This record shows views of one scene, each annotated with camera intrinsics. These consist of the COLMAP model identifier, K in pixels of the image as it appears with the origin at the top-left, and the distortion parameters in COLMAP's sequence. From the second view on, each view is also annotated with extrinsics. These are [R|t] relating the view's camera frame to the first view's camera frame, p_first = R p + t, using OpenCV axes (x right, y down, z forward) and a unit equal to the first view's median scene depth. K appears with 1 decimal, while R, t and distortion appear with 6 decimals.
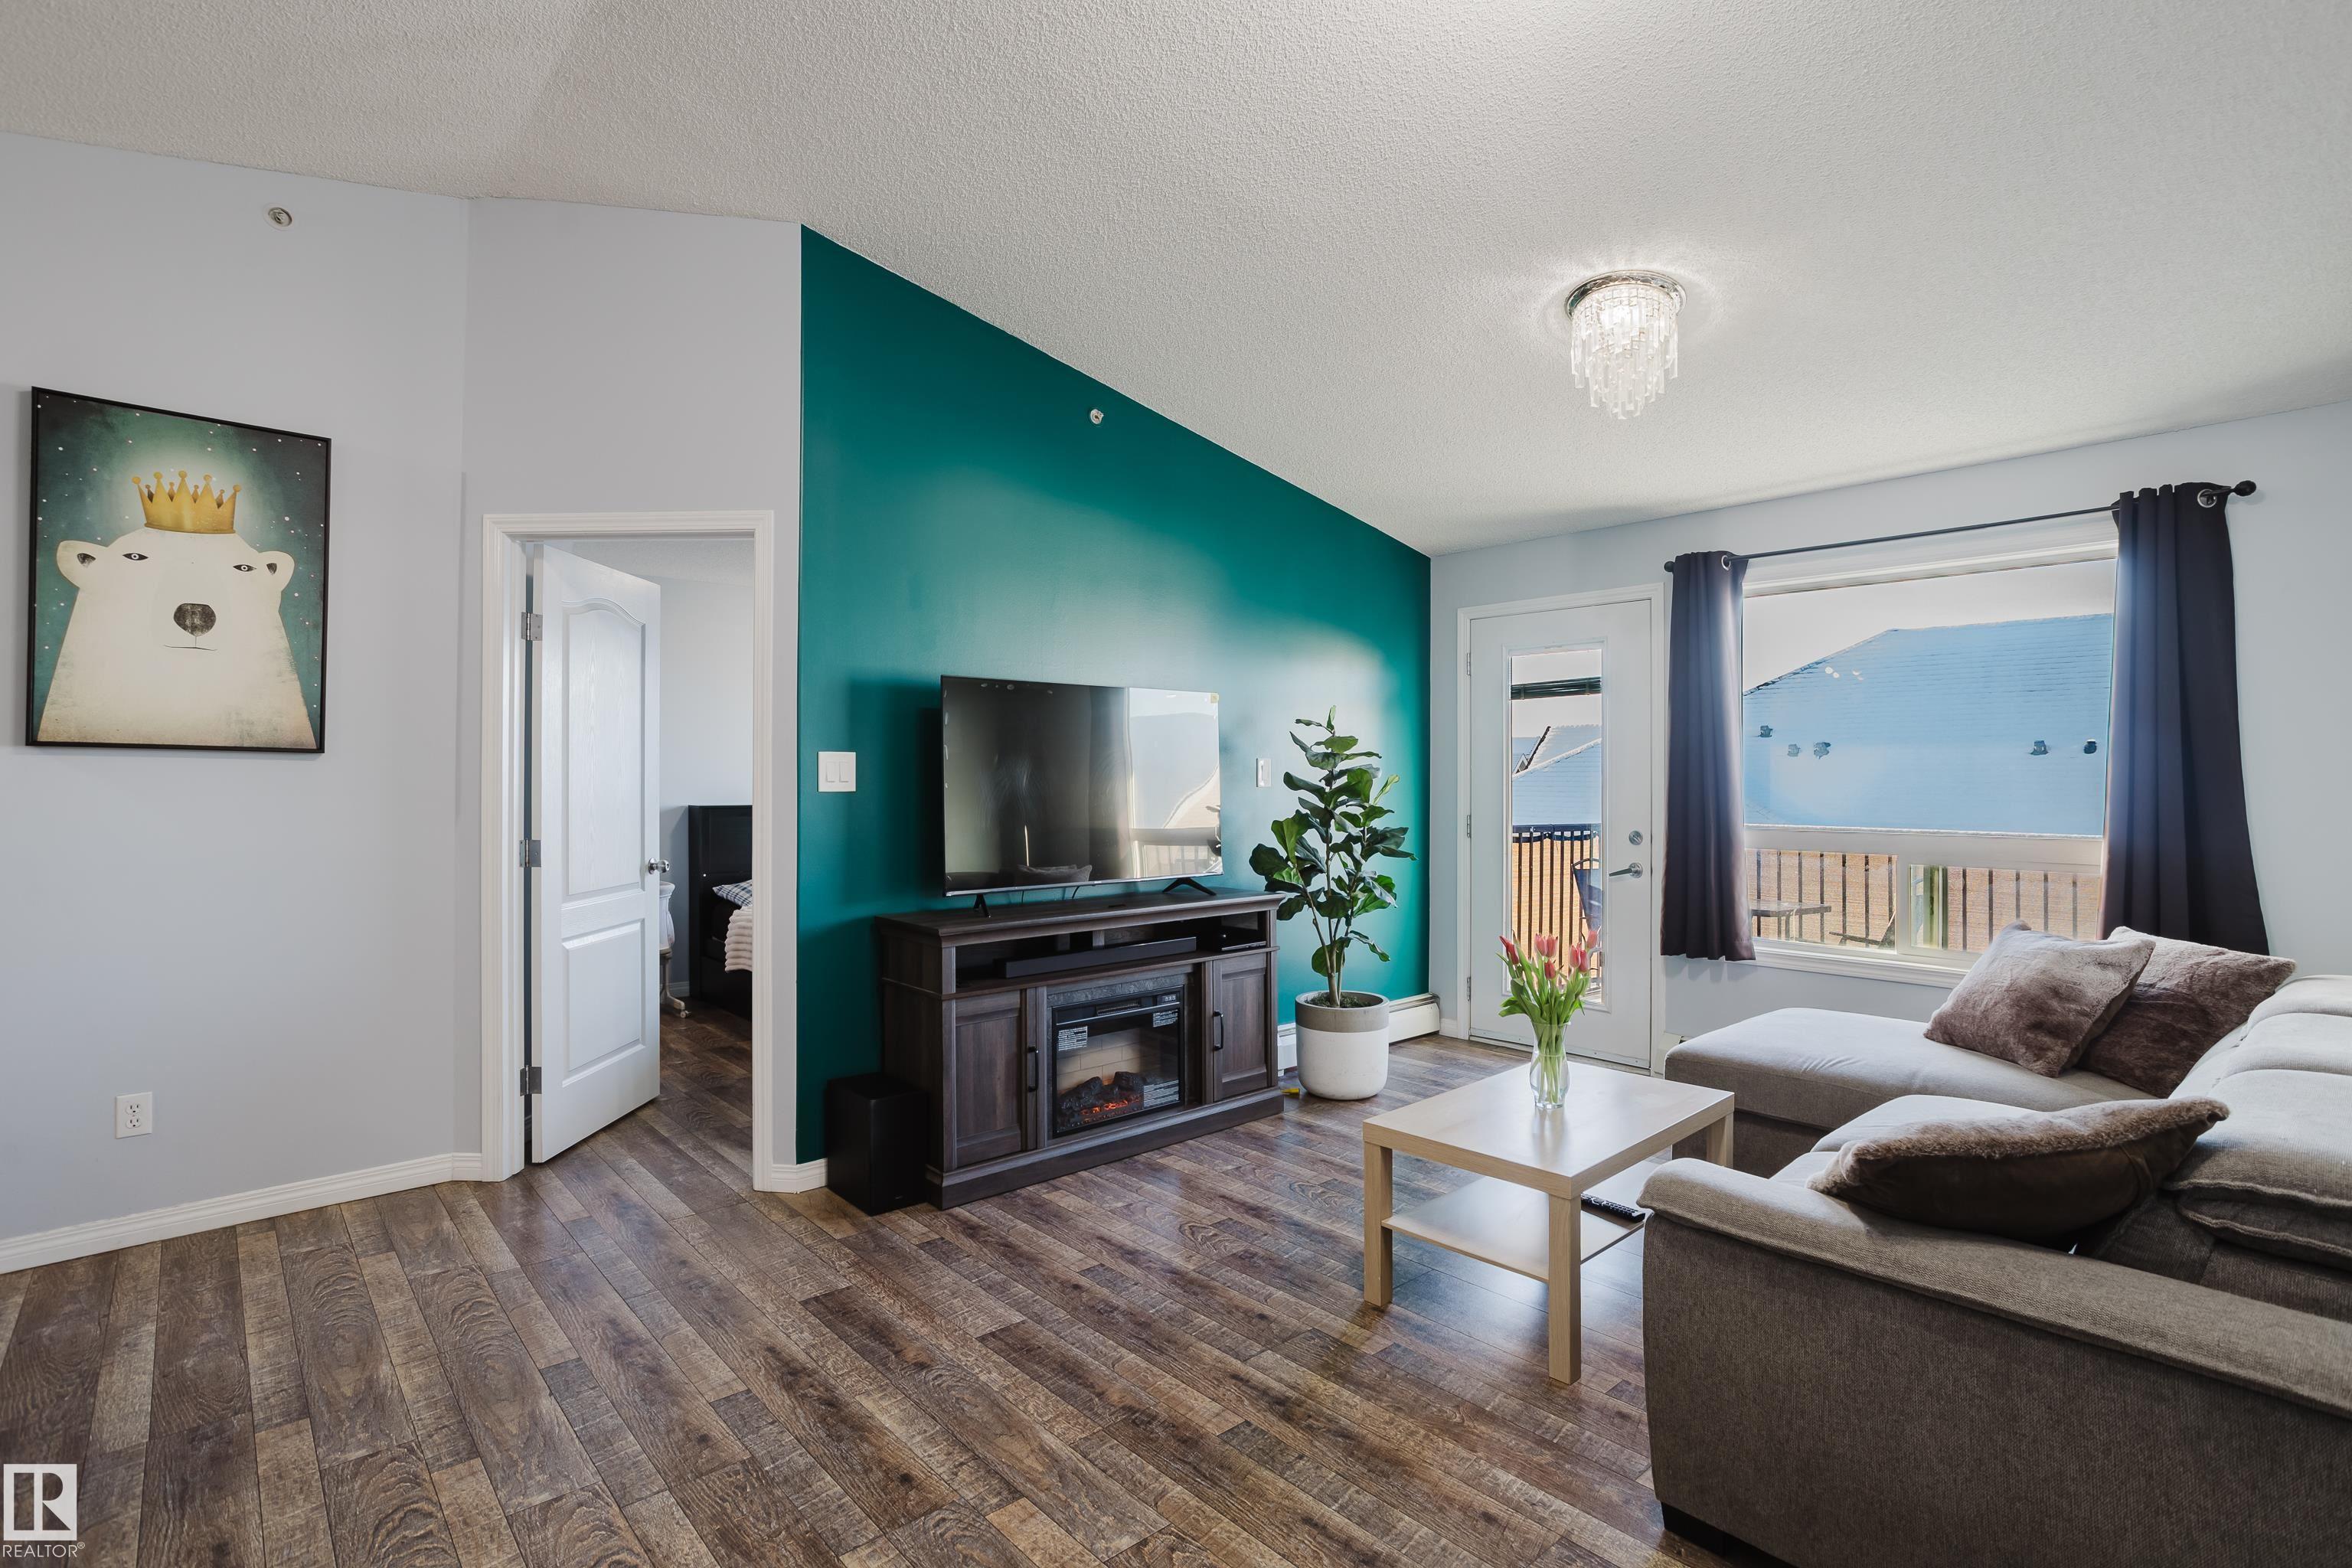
lens RADIAL K [[1132.4, 0, 1171.5], [0, 1132.4, 765.0], [0, 0, 1]] dist [-0.049279, 0.028797]
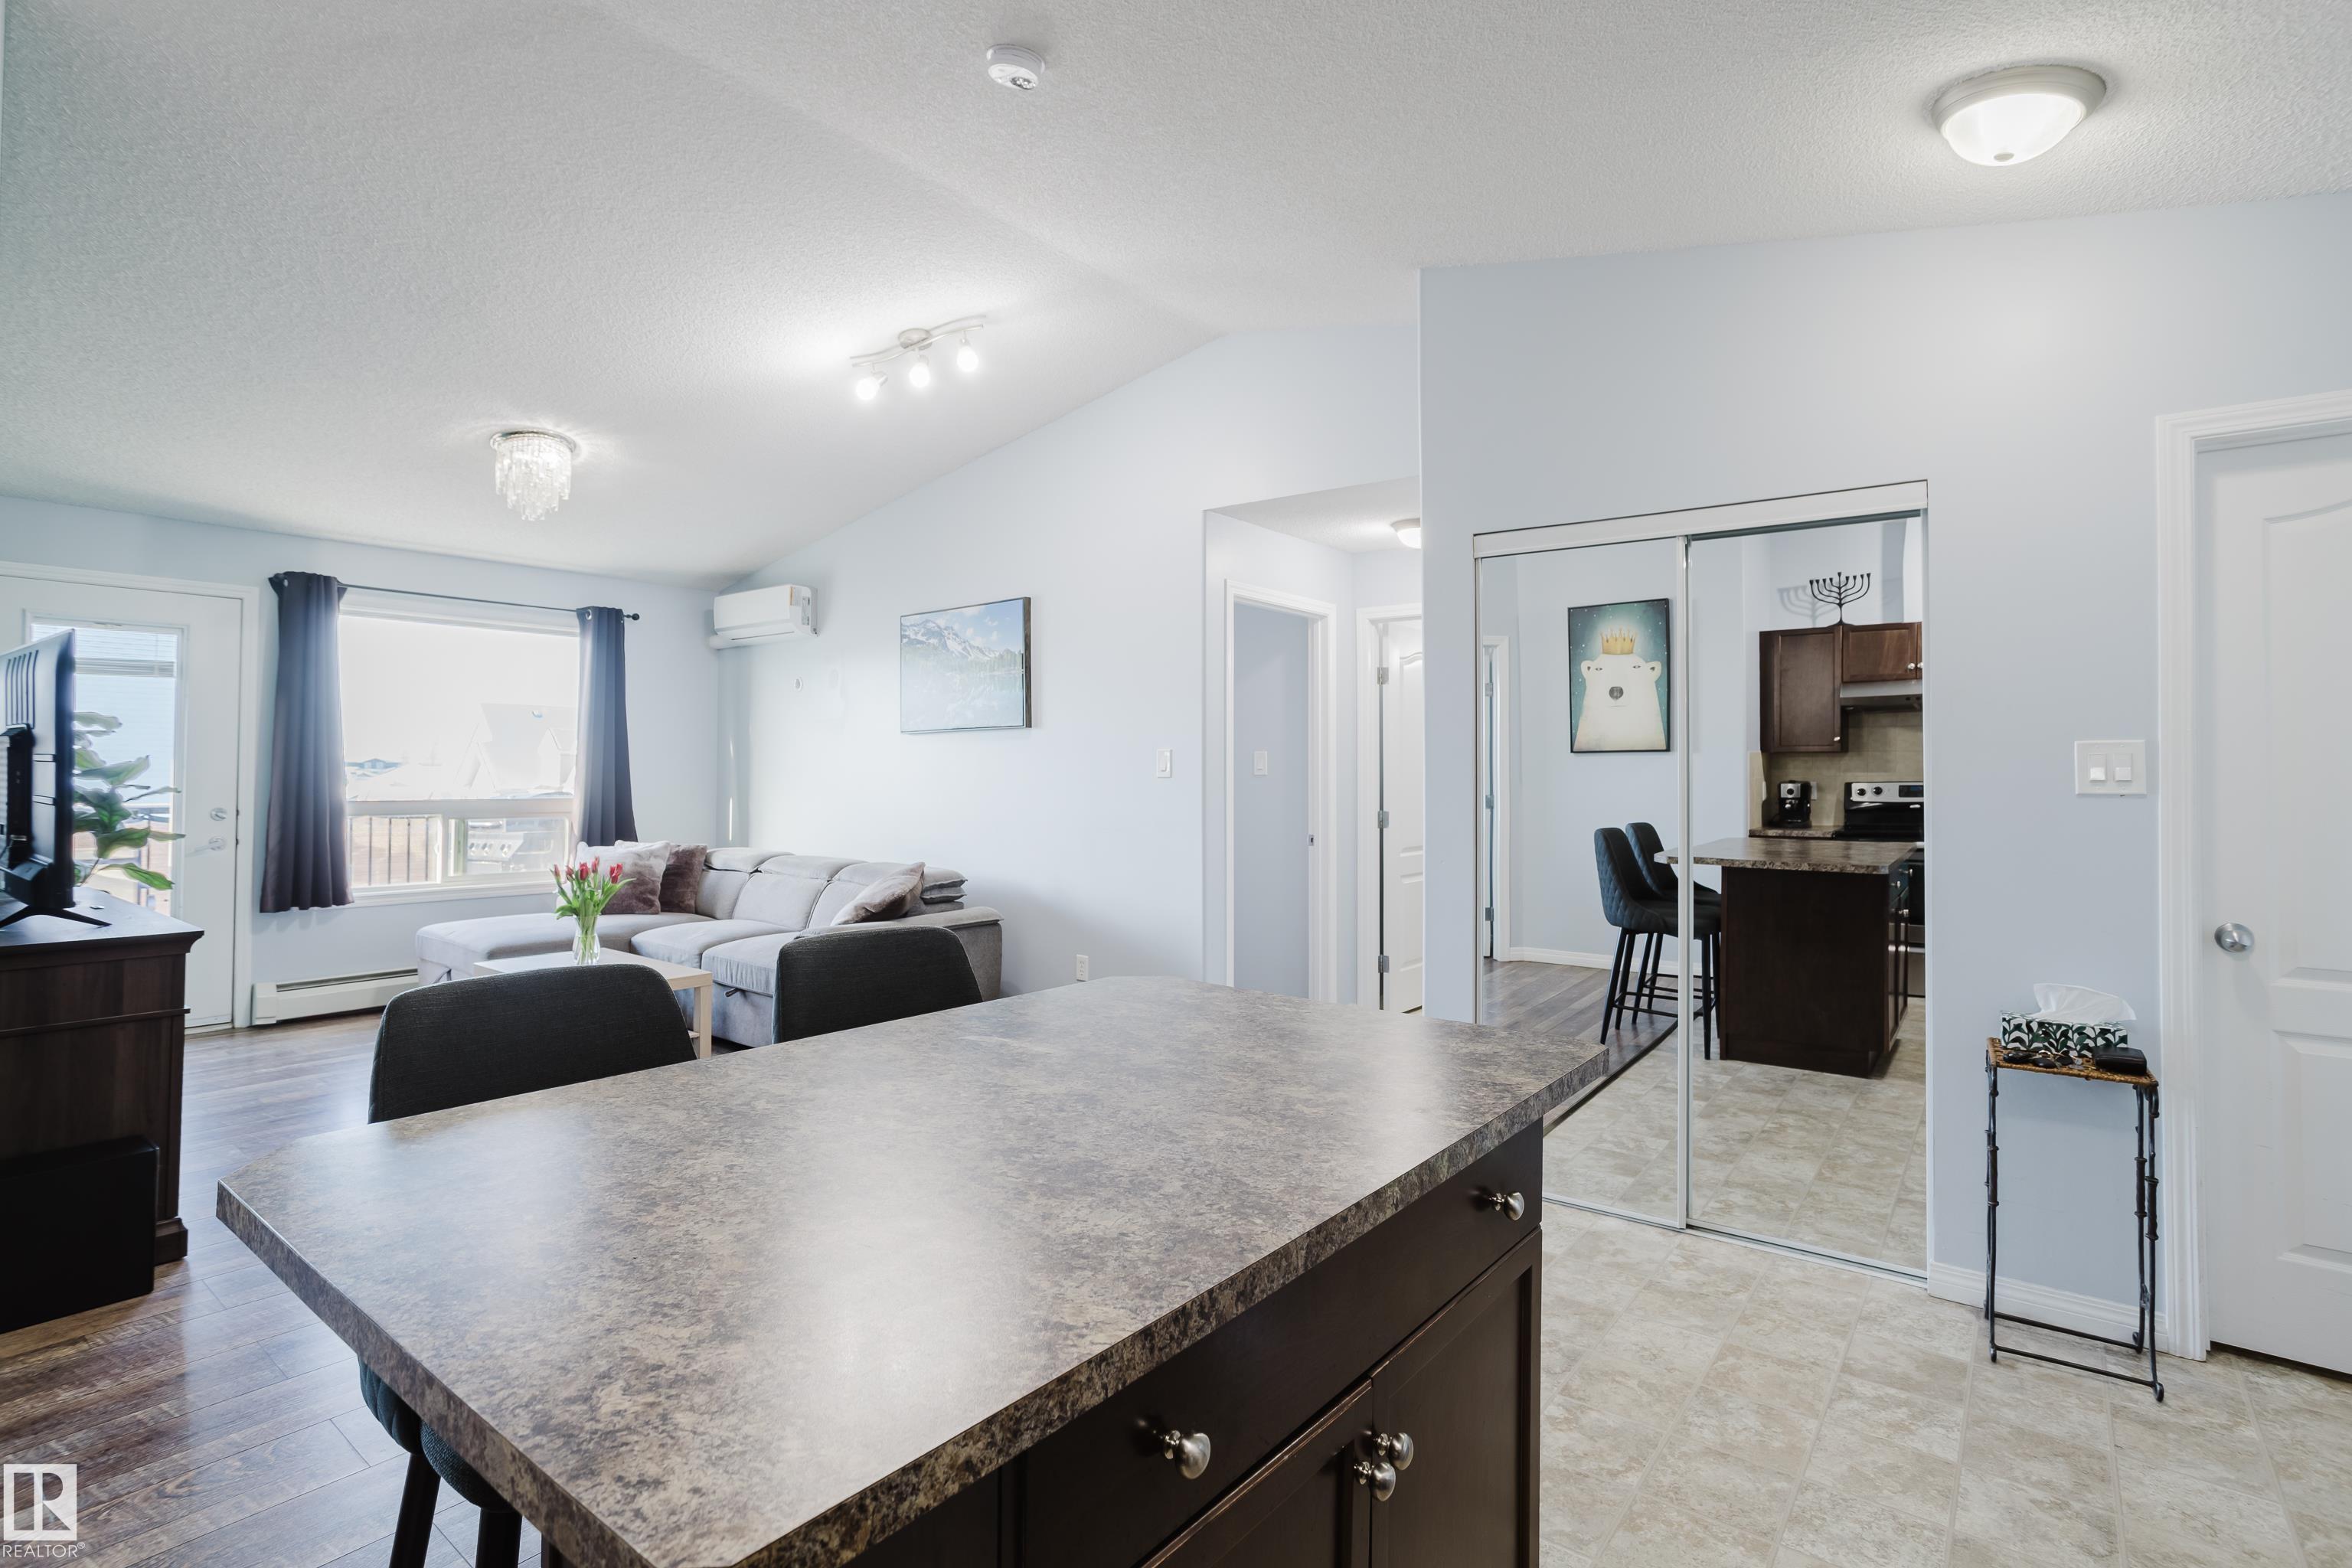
lens RADIAL K [[1143.9, 0, 1169.4], [0, 1143.9, 748.6], [0, 0, 1]] dist [-0.053876, 0.031393]
pose [[-0.173544, 0.014184, 0.984724, -1.147236], [-0.019181, 0.999658, -0.017779, 0.005127], [-0.984639, -0.021973, -0.173213, 0.392895]]
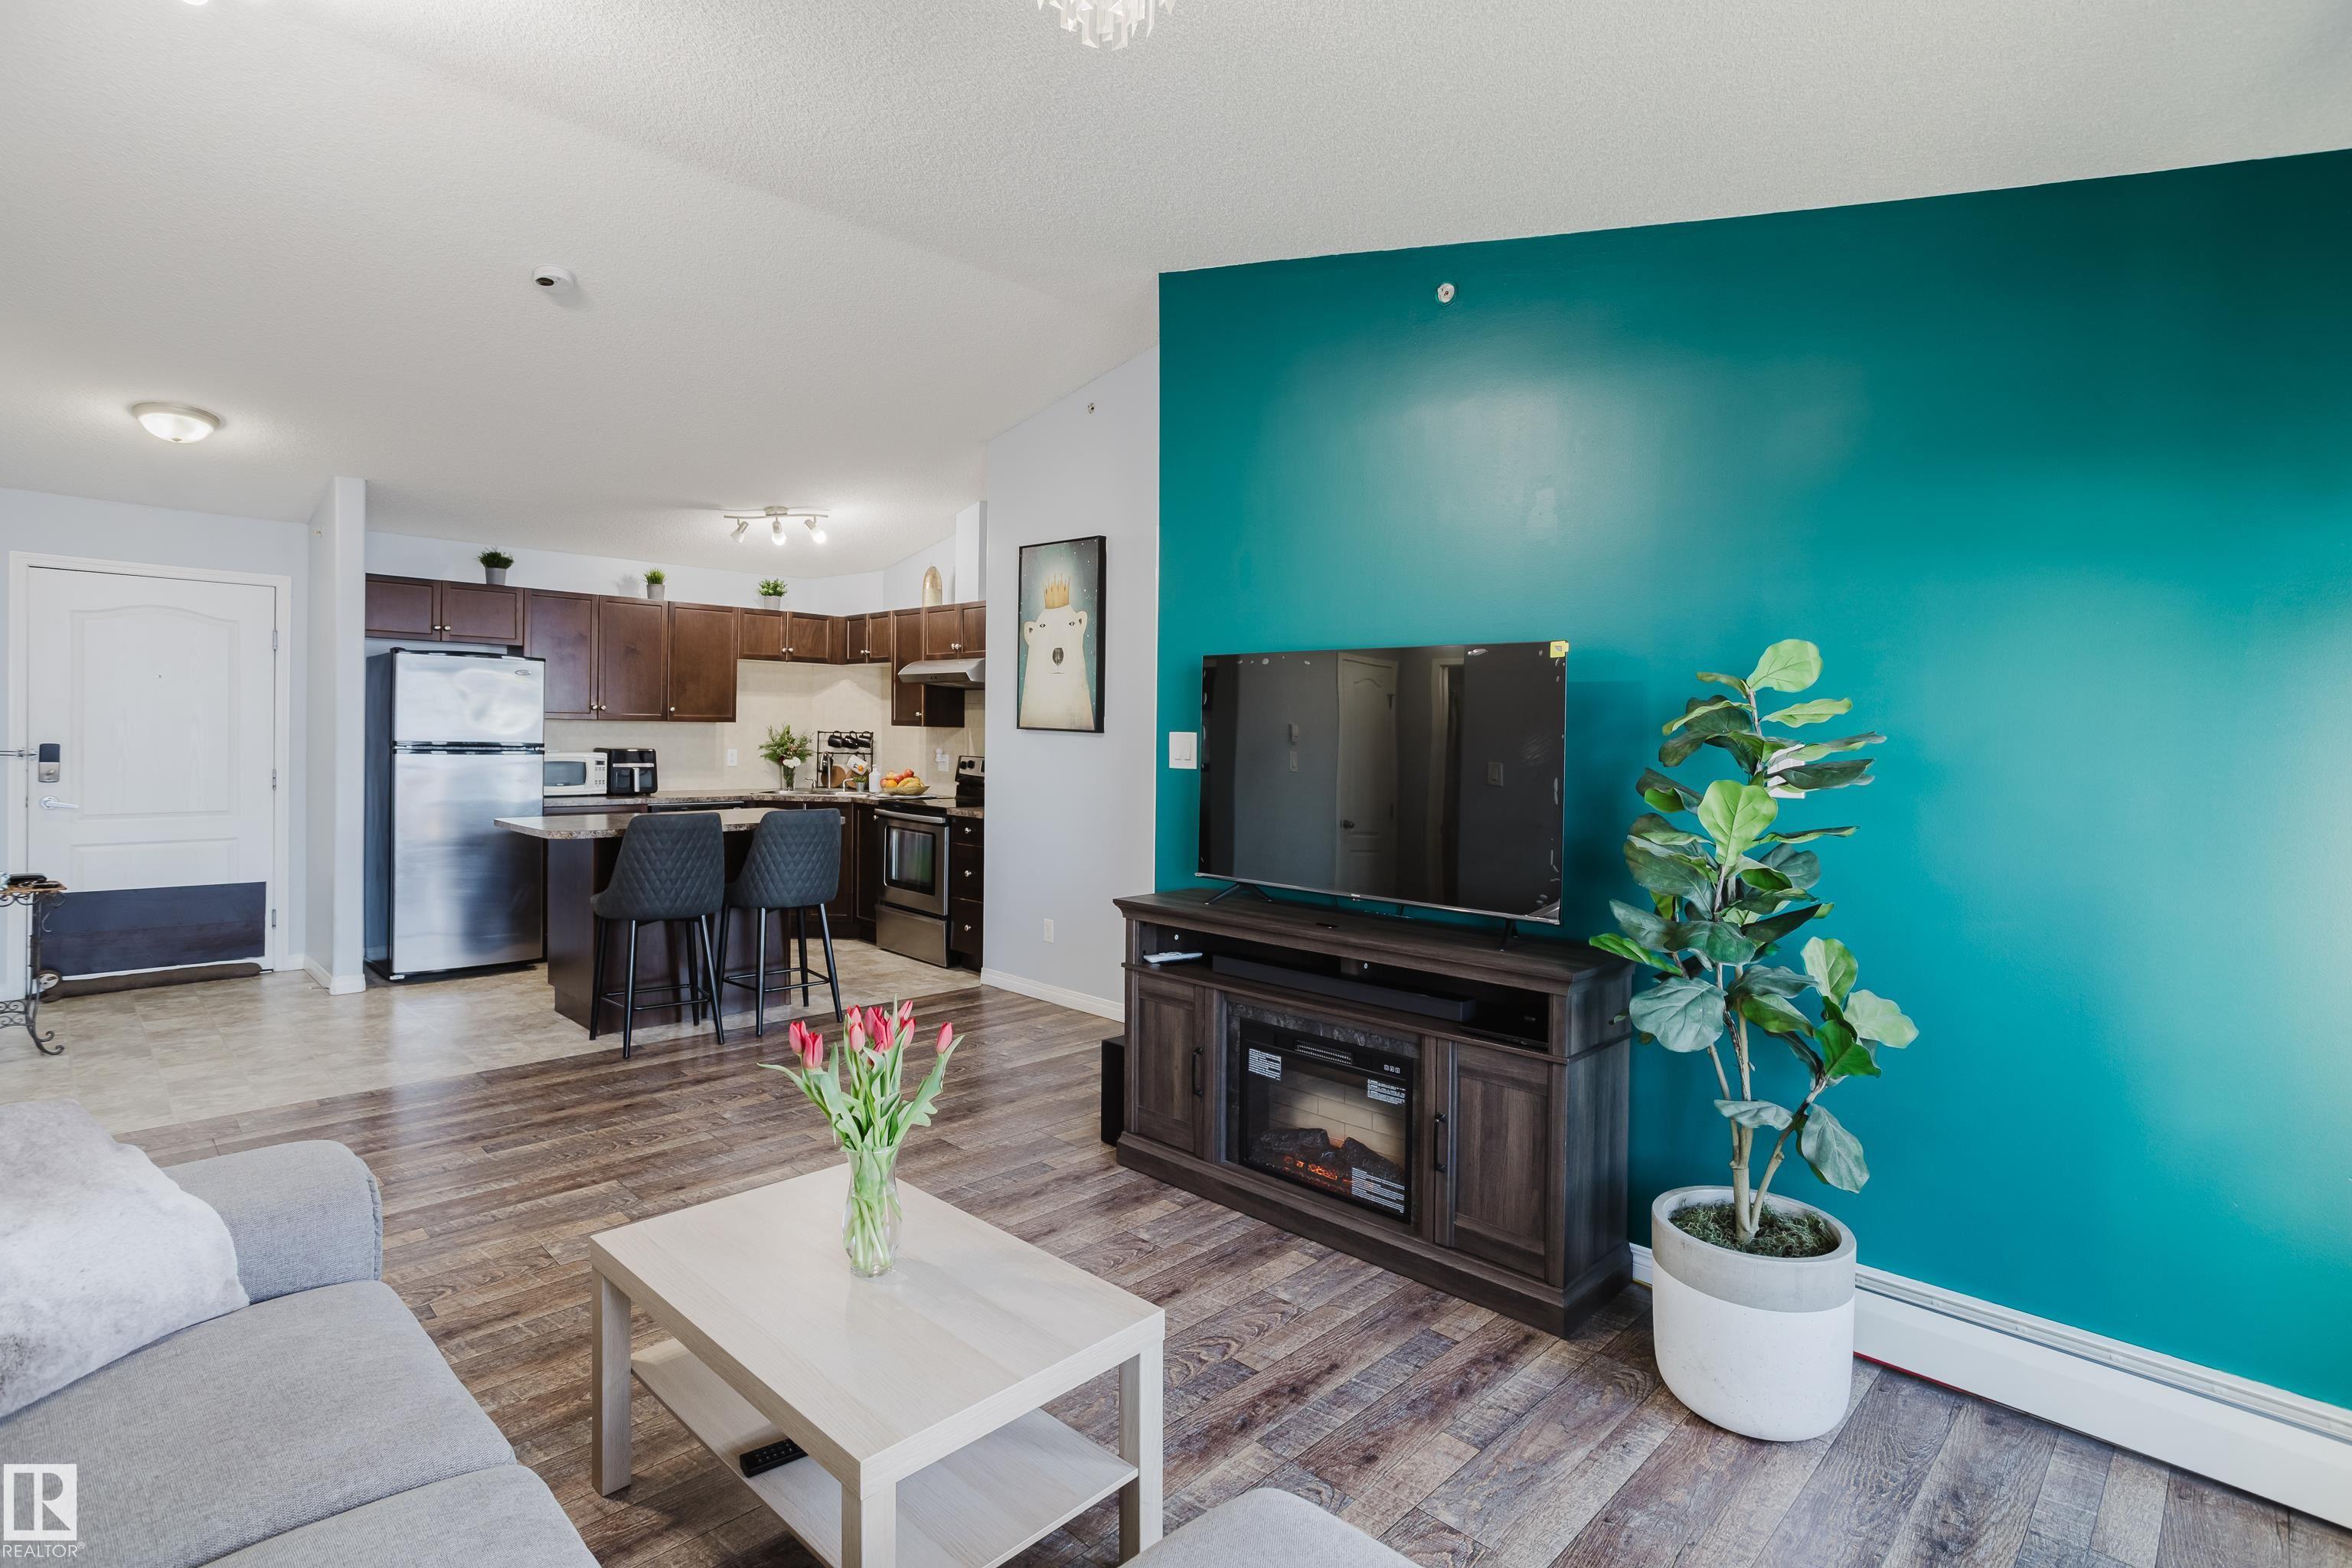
lens RADIAL K [[1140.6, 0, 1184.7], [0, 1140.6, 745.3], [0, 0, 1]] dist [-0.055368, 0.030038]
pose [[0.076567, 0.011886, -0.996994, 0.834211], [-0.009789, 0.999890, 0.011169, -0.010986], [0.997016, 0.008904, 0.076675, 0.940786]]
